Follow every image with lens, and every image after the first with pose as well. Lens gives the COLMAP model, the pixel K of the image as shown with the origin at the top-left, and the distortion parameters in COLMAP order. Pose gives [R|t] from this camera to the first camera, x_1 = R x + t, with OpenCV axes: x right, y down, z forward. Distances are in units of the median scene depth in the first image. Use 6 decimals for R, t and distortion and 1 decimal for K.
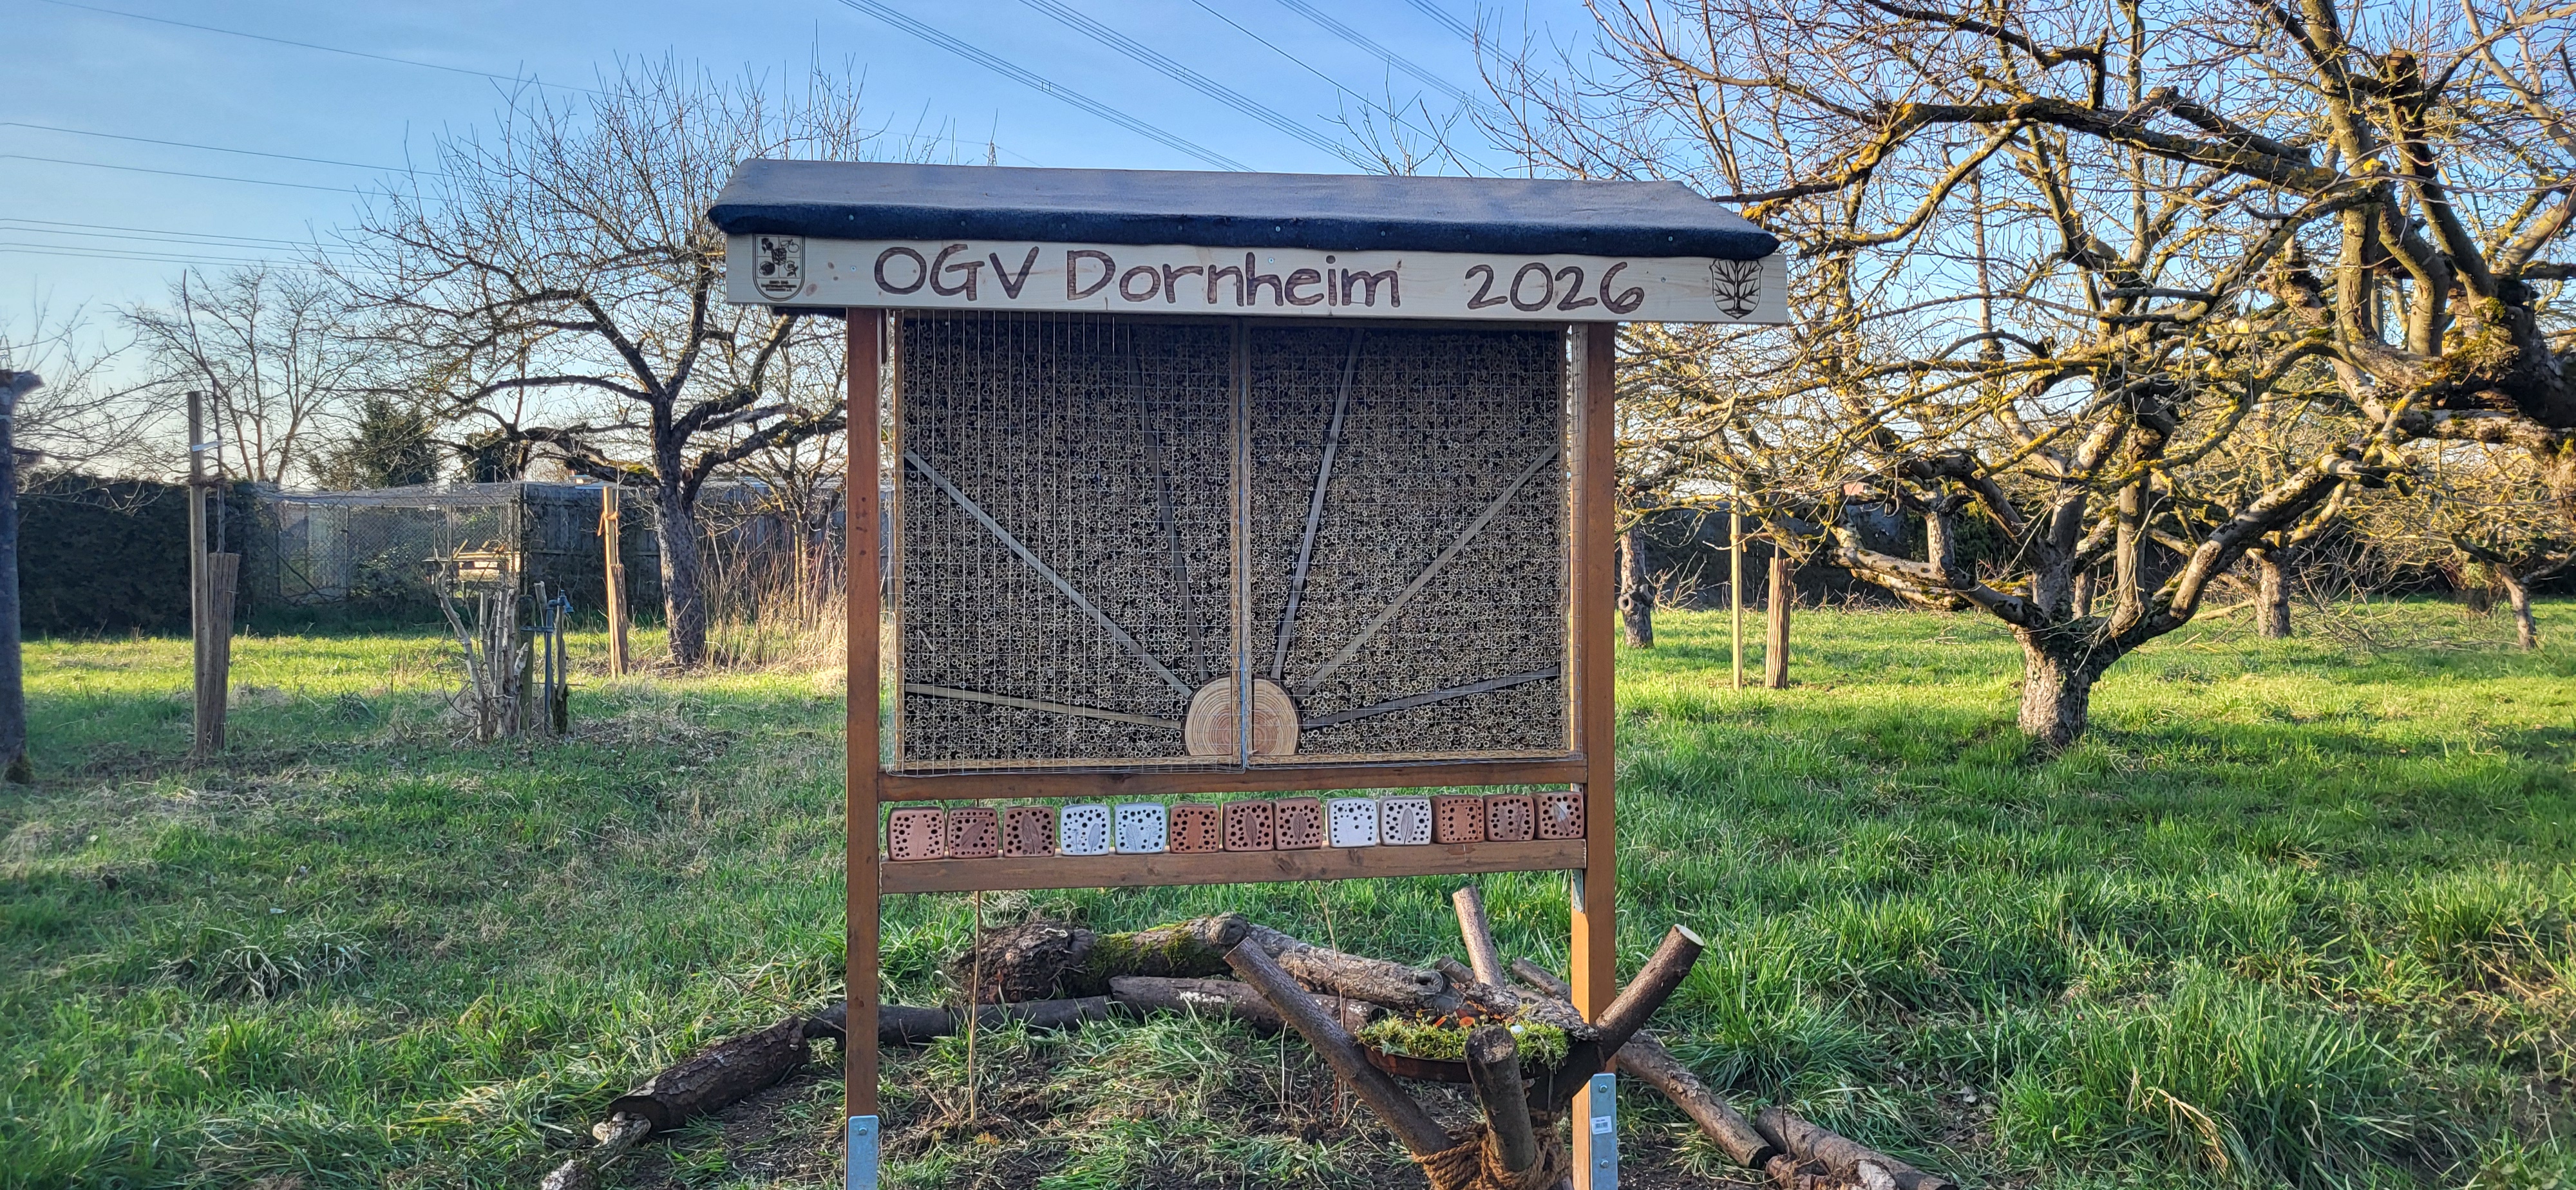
lens RADIAL K [[1986.4, 0, 1310.4], [0, 1986.4, 584.1], [0, 0, 1]] dist [0.034272, -0.002293]
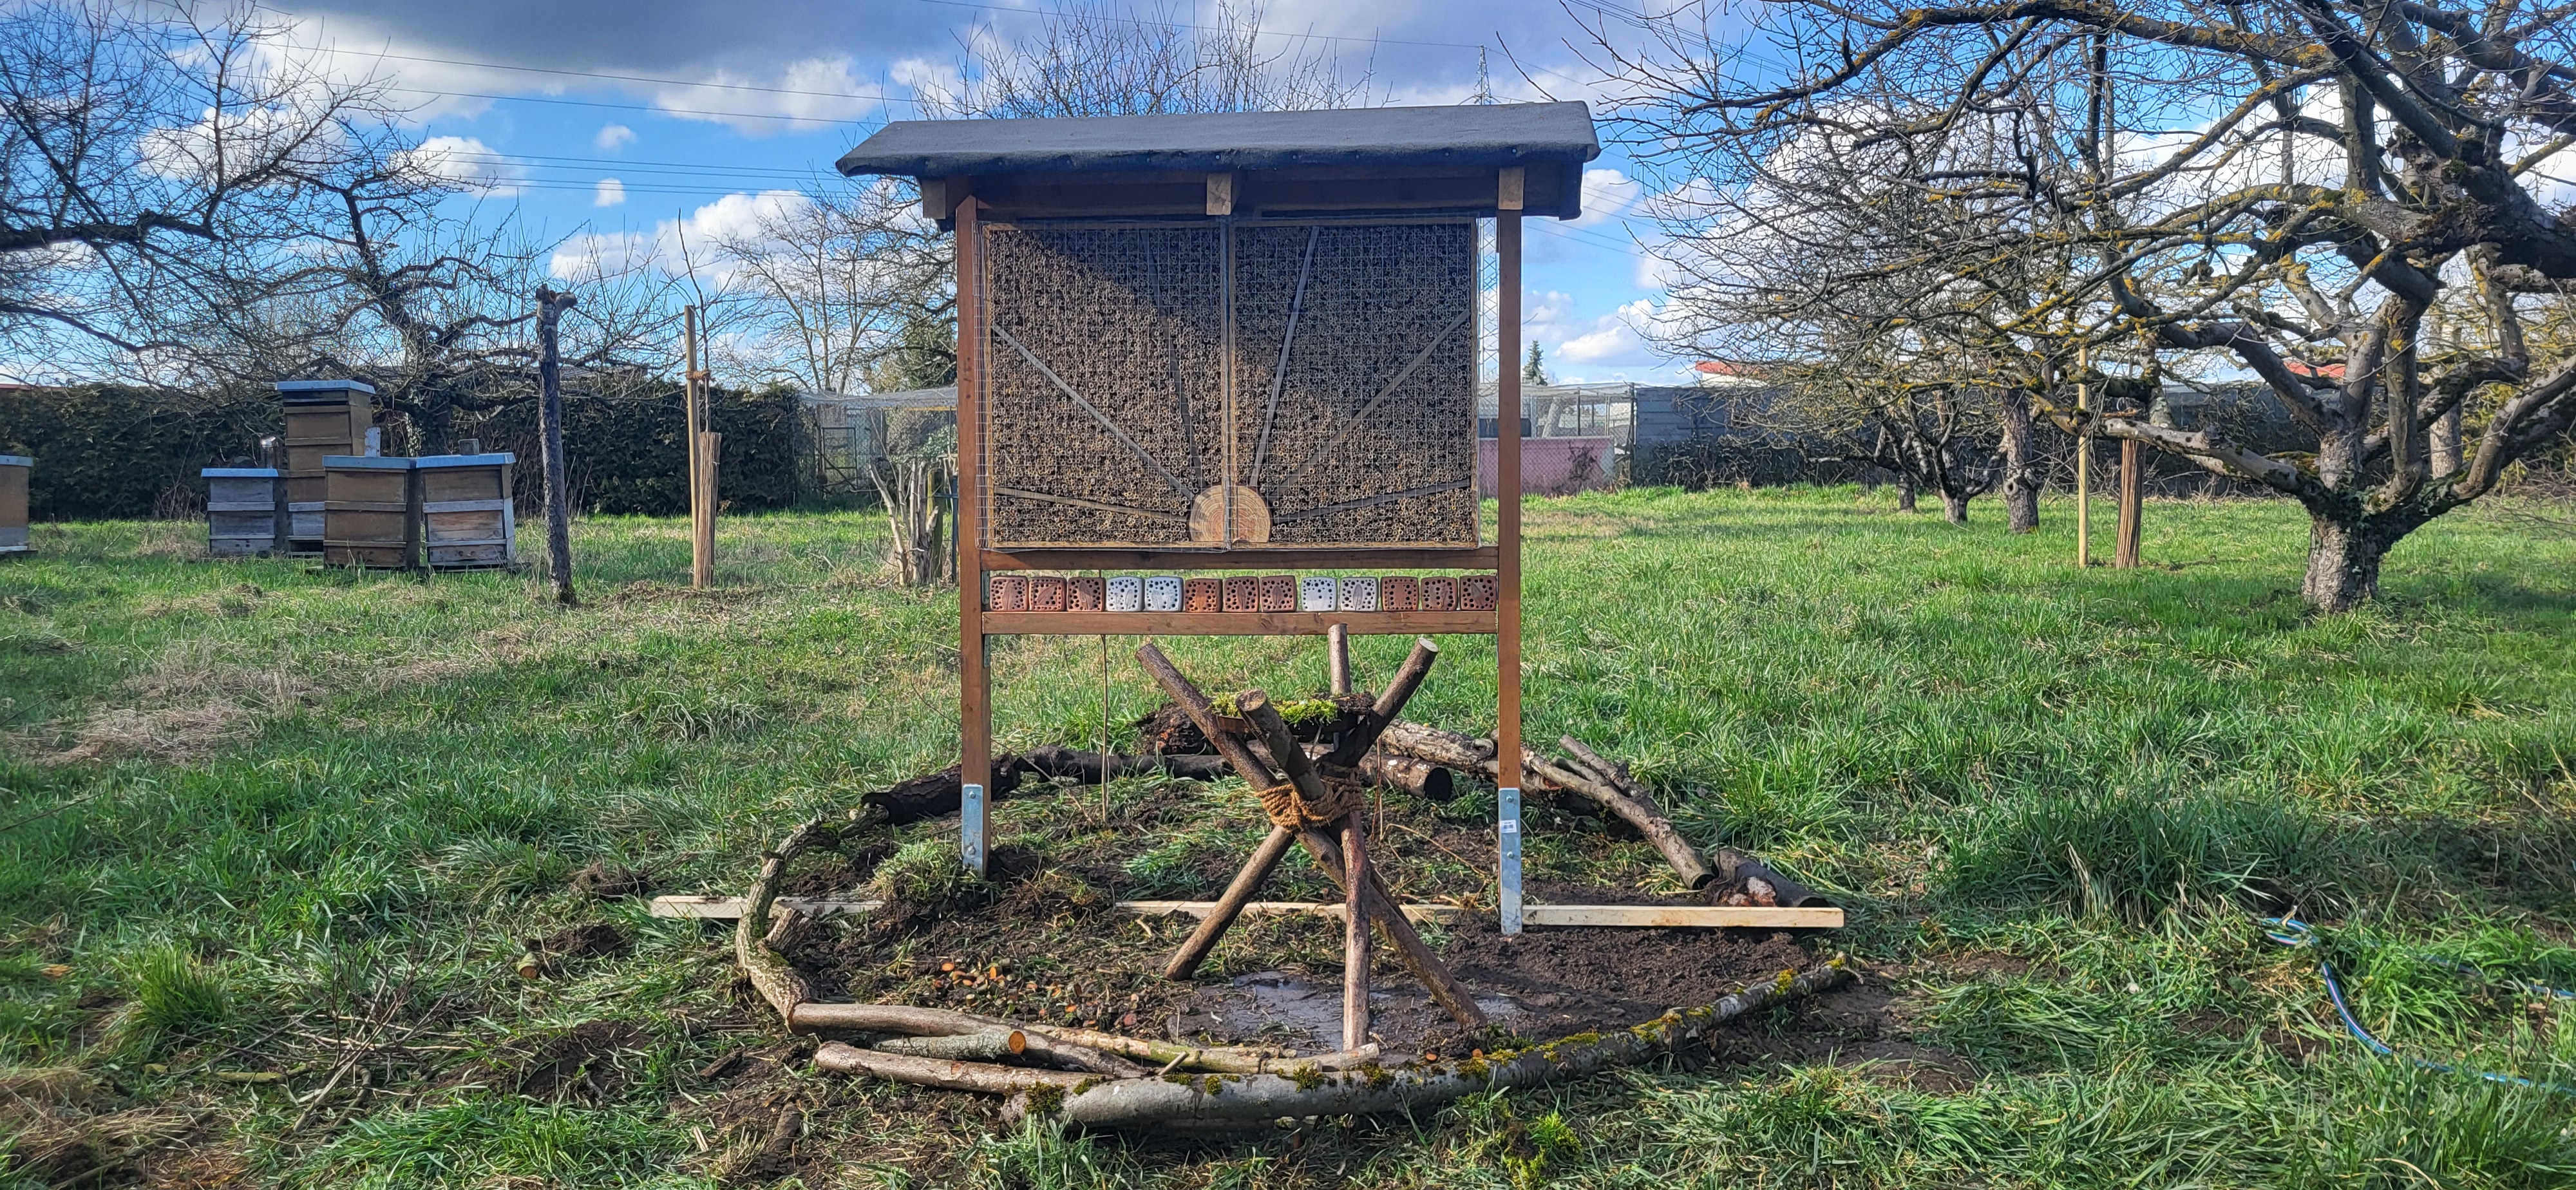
lens RADIAL K [[1985.2, 0, 1288.0], [0, 1985.2, 595.0], [0, 0, 1]] dist [0.031693, 0.002960]
pose [[0.963507, 0.016012, -0.267204, 0.372932], [-0.001819, 0.998578, 0.053281, 0.049855], [0.267678, -0.050851, 0.962166, -0.313897]]
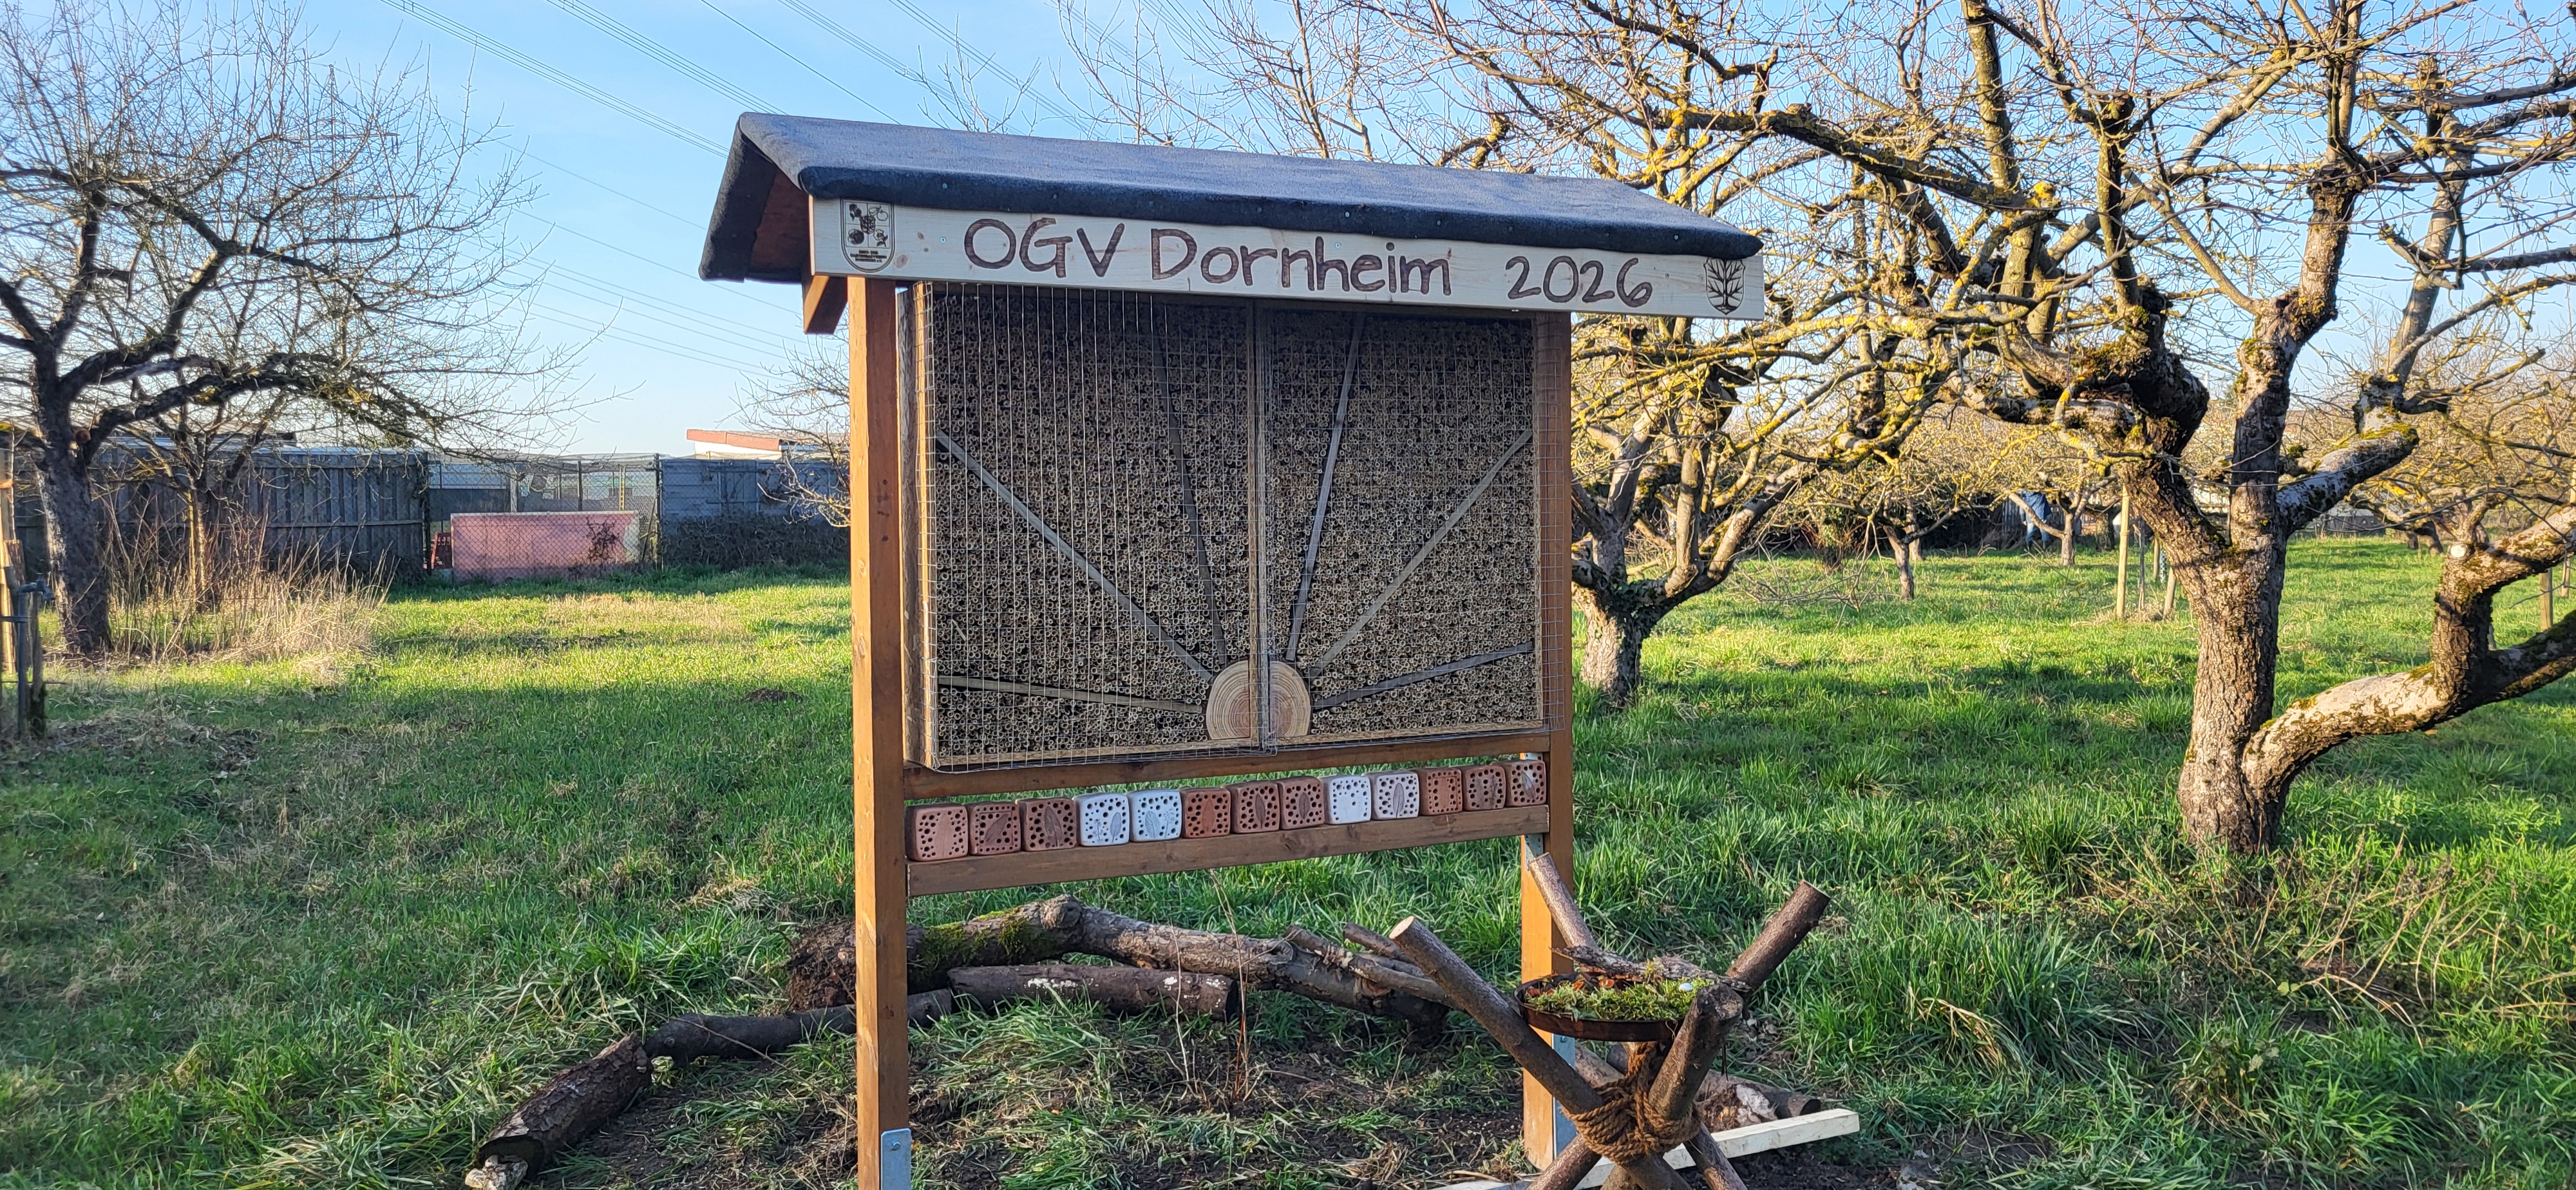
lens RADIAL K [[1985.2, 0, 1288.0], [0, 1985.2, 595.0], [0, 0, 1]] dist [0.031693, 0.002960]
pose [[0.955417, -0.016327, 0.294808, -0.315249], [0.009383, 0.999645, 0.024953, -0.010586], [-0.295110, -0.021075, 0.955231, 0.040556]]
